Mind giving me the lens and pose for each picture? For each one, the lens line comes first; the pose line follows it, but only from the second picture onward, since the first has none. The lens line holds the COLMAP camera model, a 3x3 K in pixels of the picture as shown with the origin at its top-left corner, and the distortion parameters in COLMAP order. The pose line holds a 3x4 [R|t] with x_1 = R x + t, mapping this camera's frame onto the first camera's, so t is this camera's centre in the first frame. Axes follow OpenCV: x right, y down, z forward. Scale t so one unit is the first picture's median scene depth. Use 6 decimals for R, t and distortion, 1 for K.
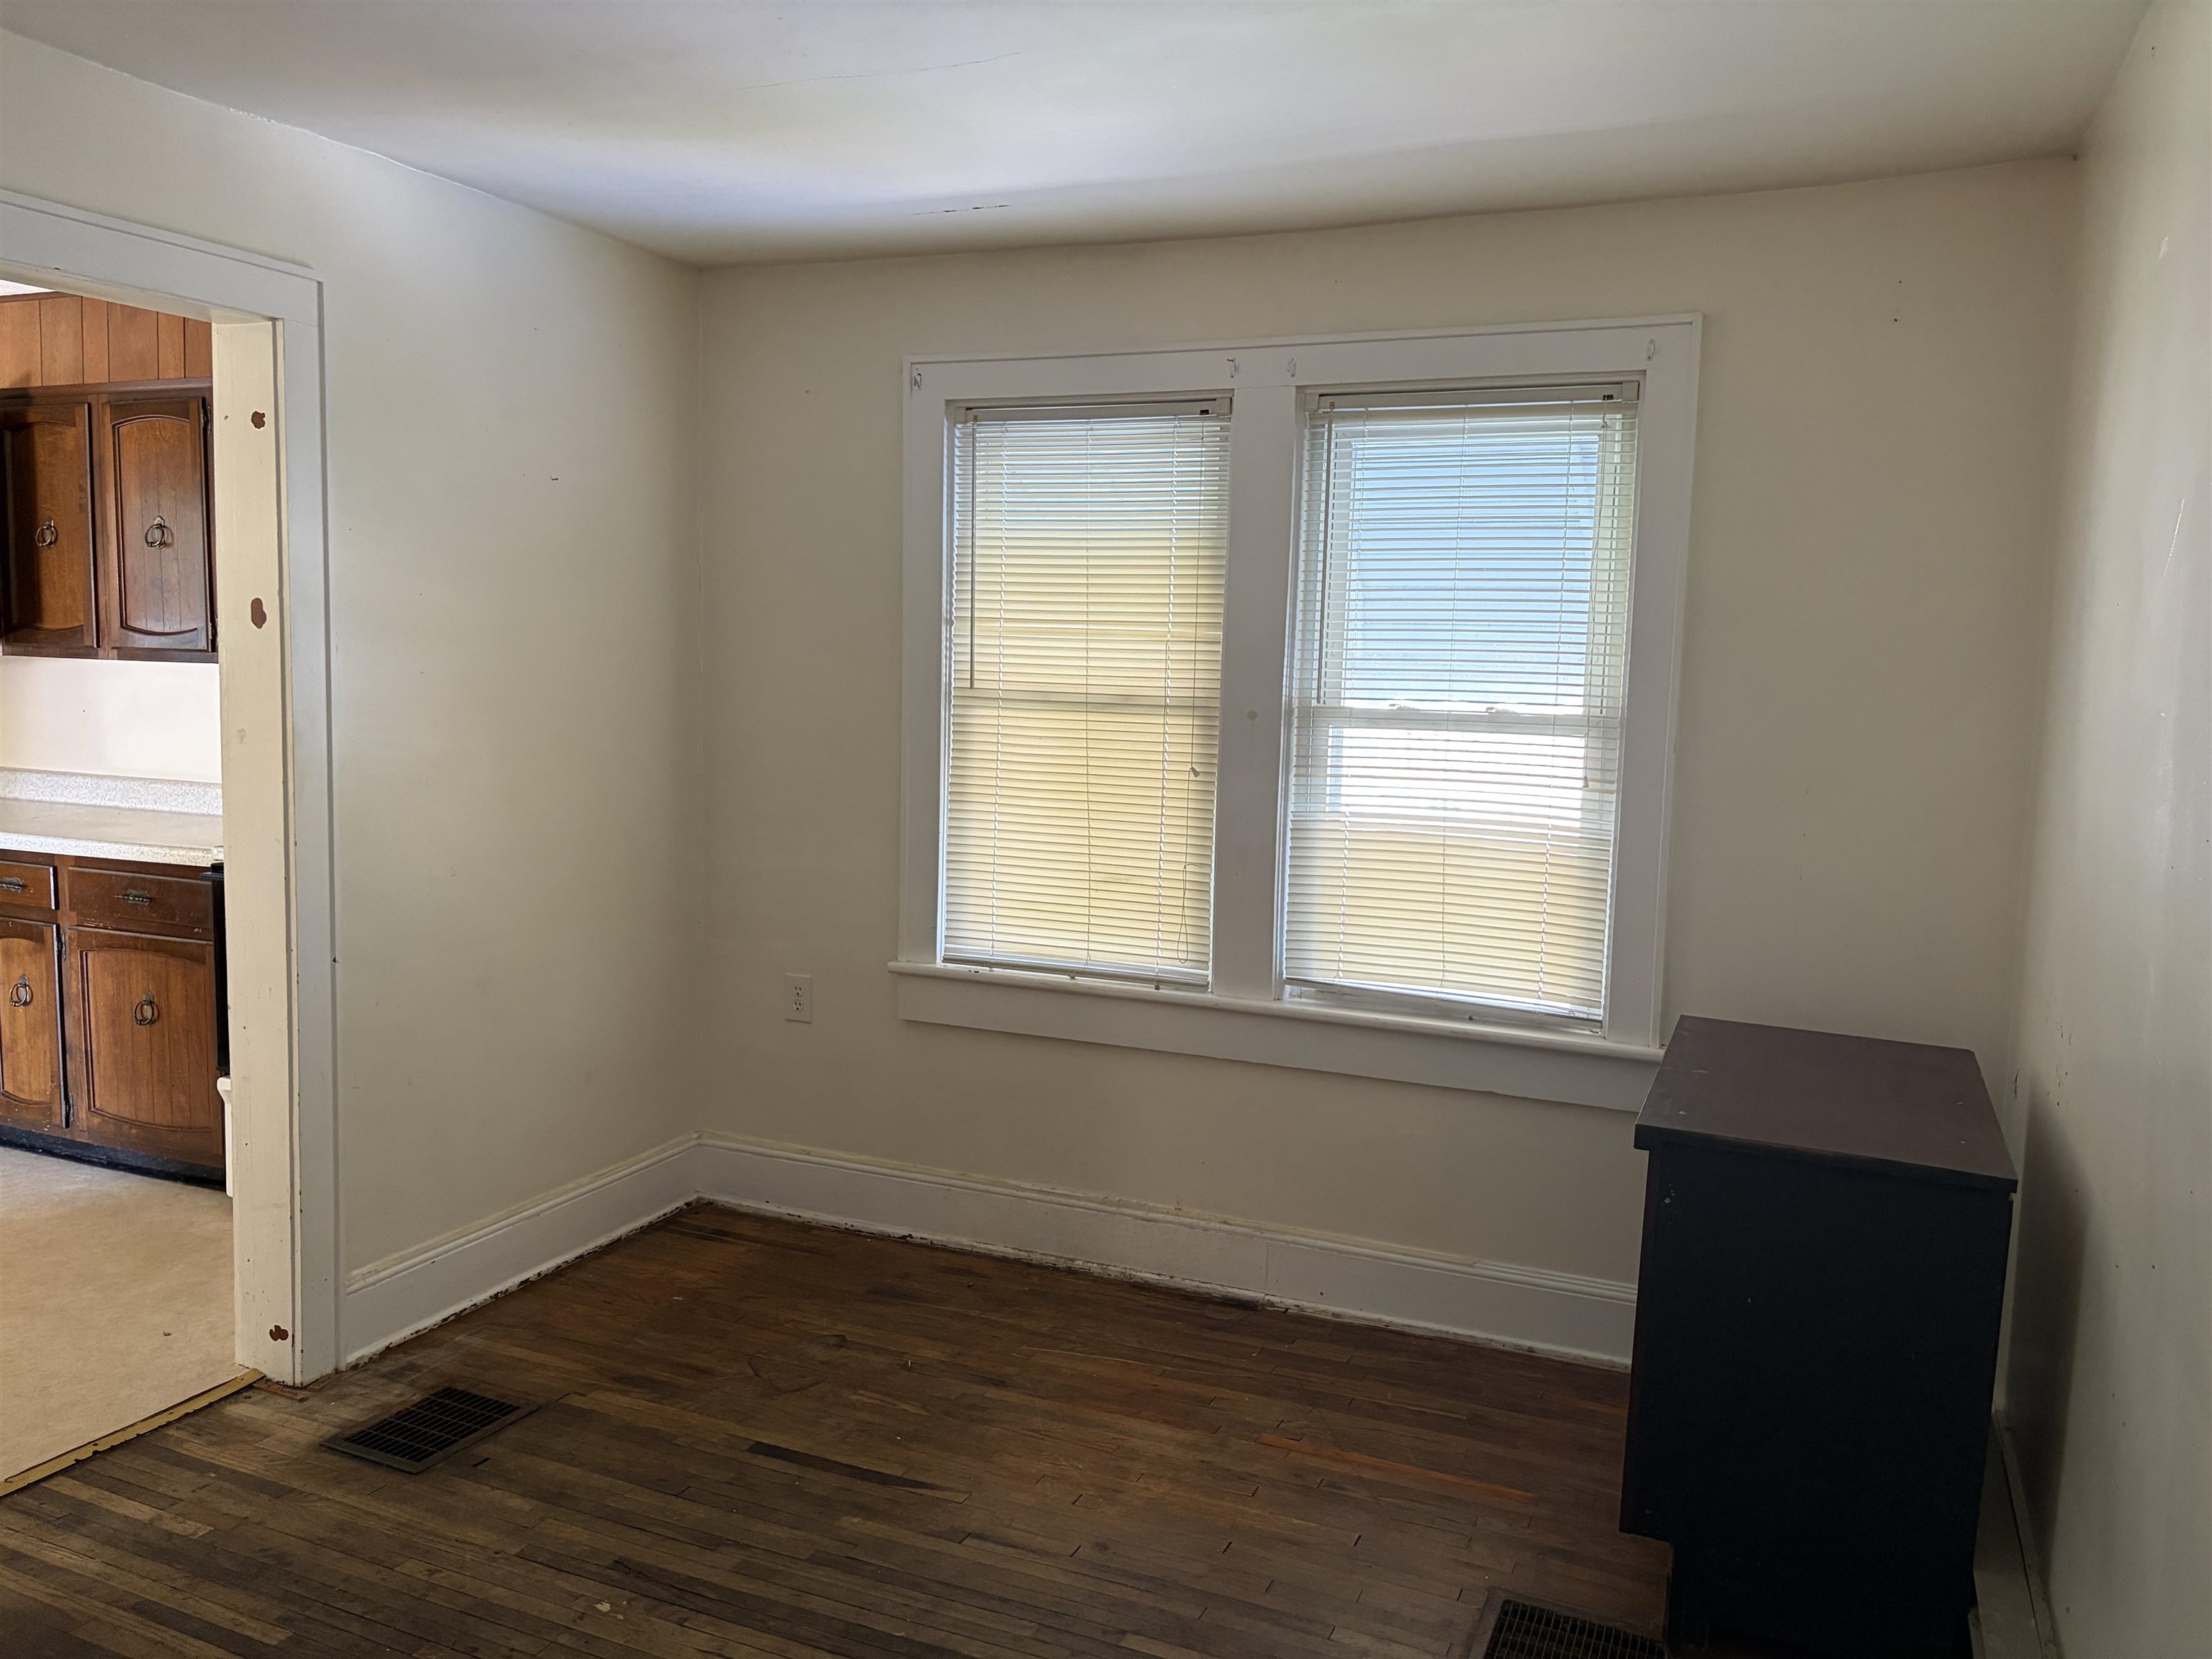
lens RADIAL K [[1704.6, 0, 1107.0], [0, 1704.6, 822.7], [0, 0, 1]] dist [0.003383, -0.005475]
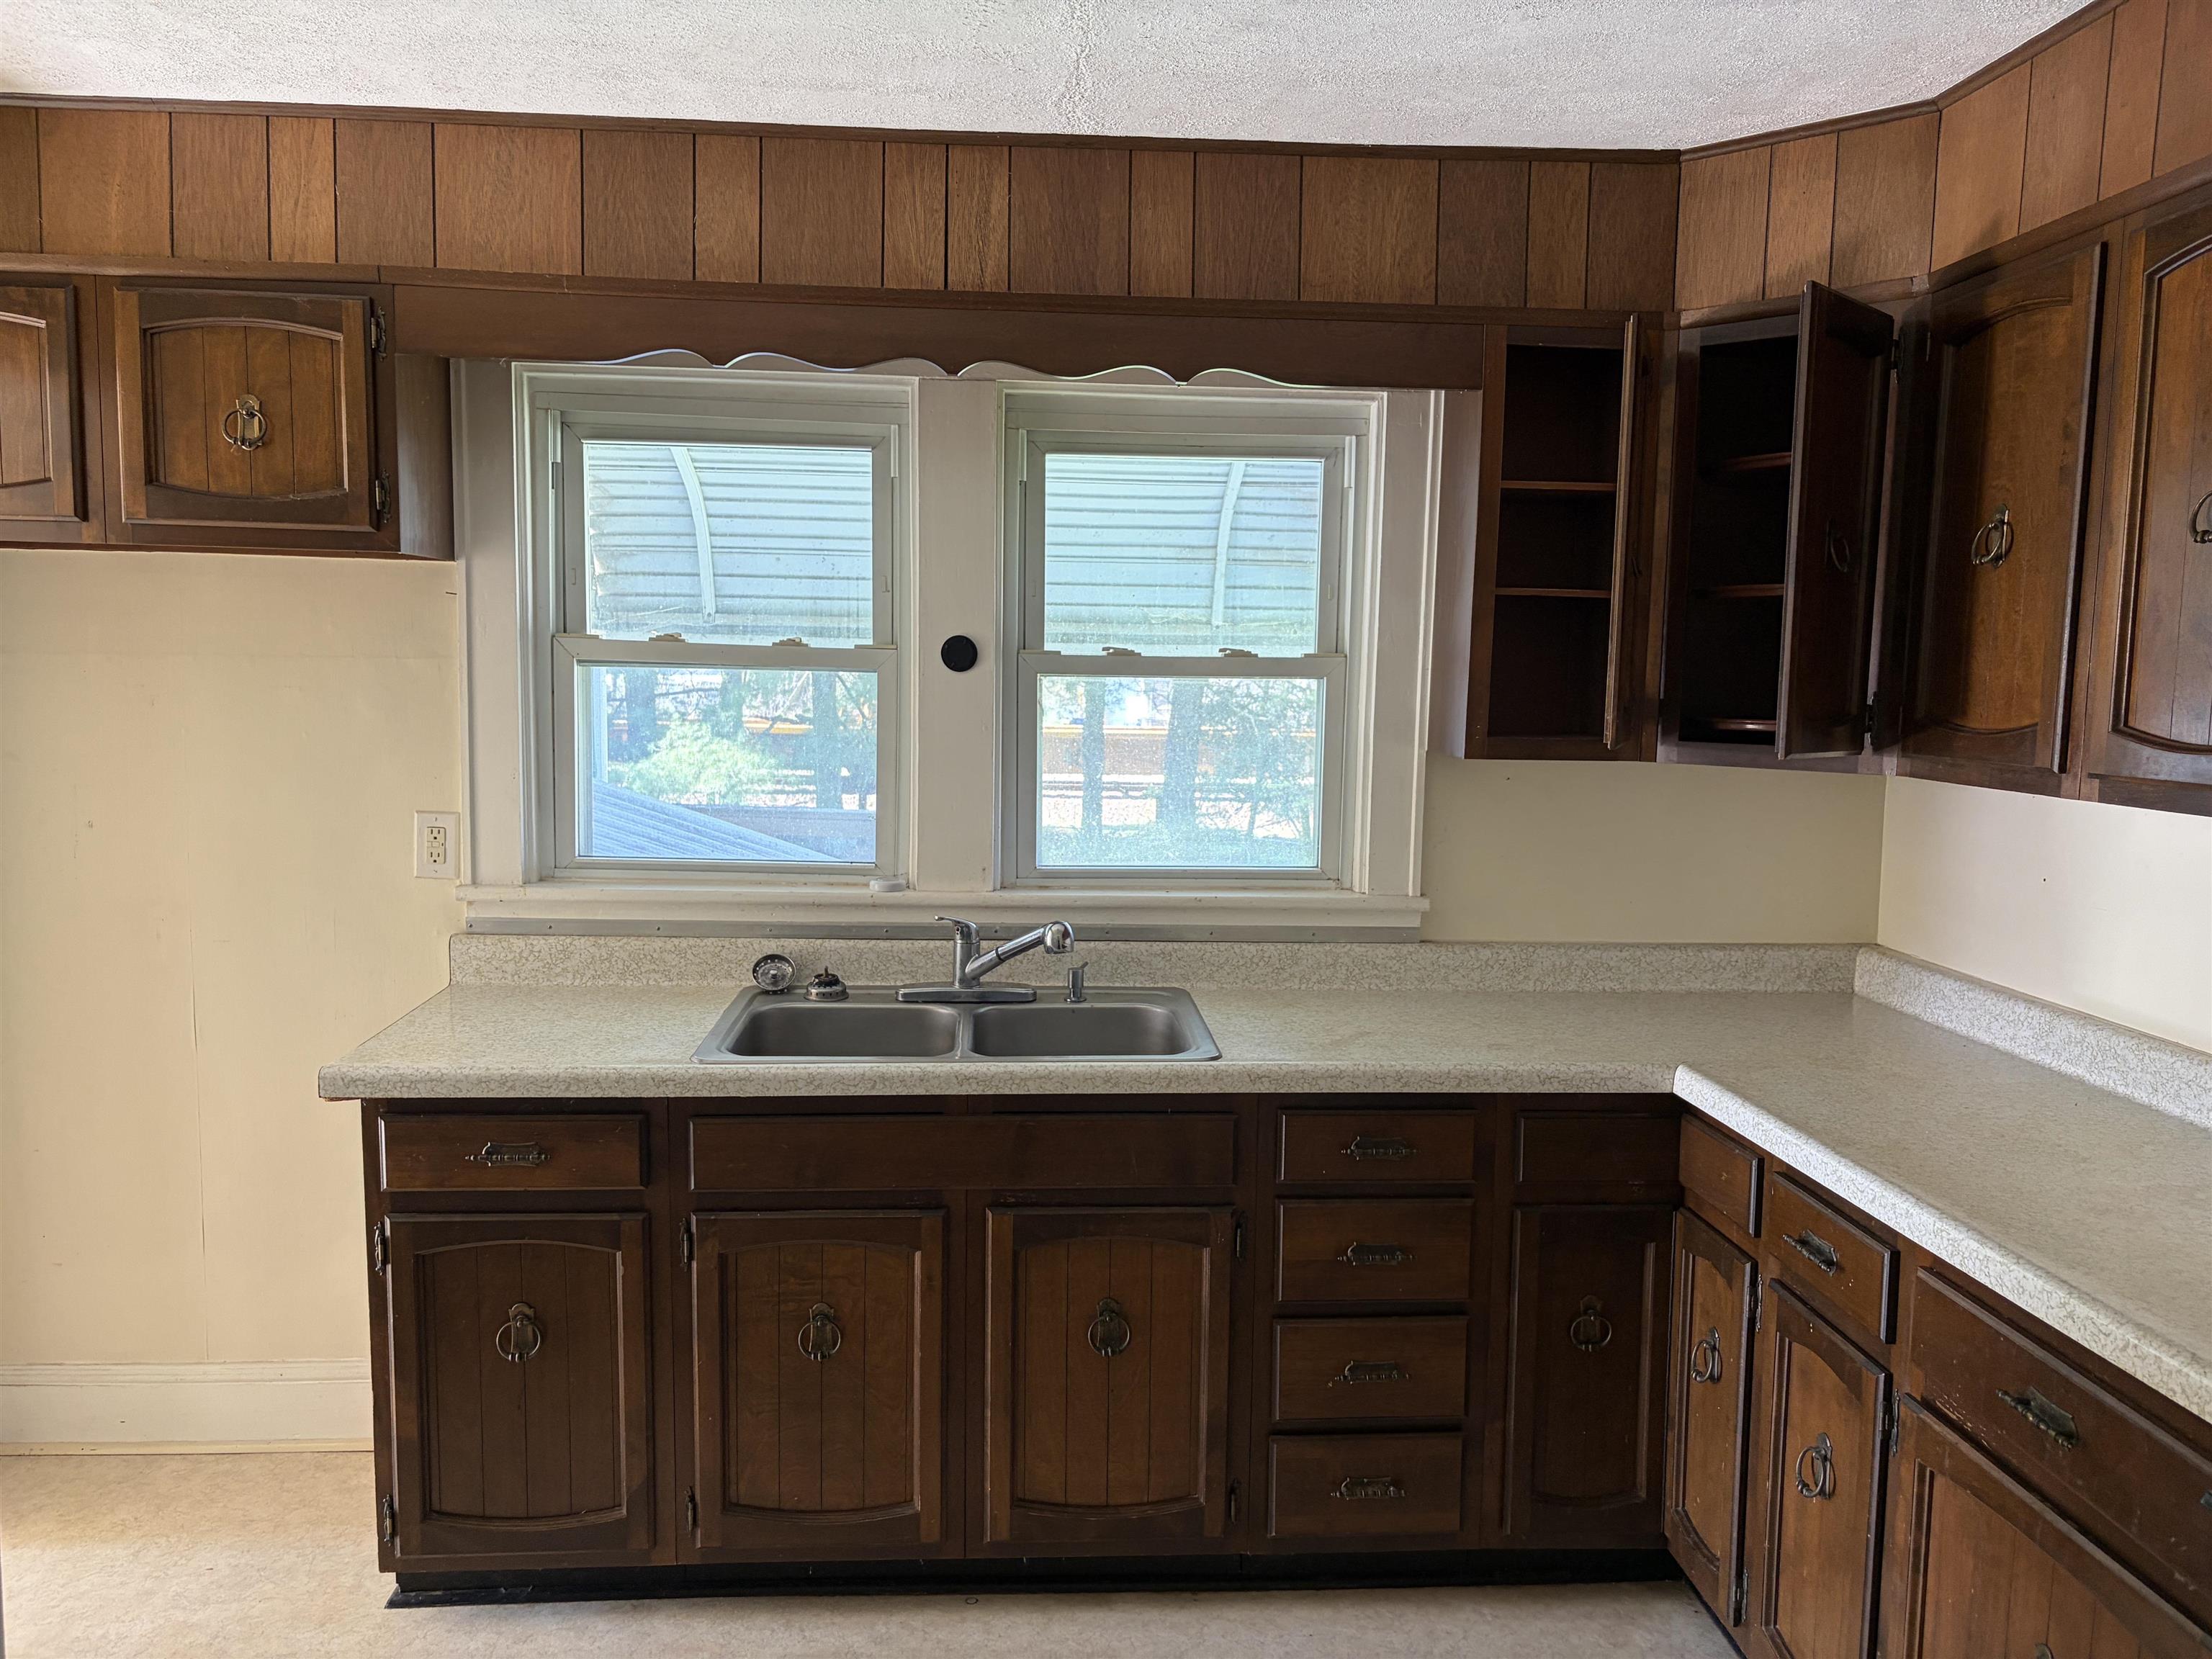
lens RADIAL K [[1704.6, 0, 1113.2], [0, 1704.6, 827.1], [0, 0, 1]] dist [0.003383, -0.005475]
pose [[0.462111, 0.073196, -0.883796, -0.299599], [-0.110587, 0.993565, 0.024464, -0.070848], [0.879900, 0.086432, 0.467232, 0.557477]]
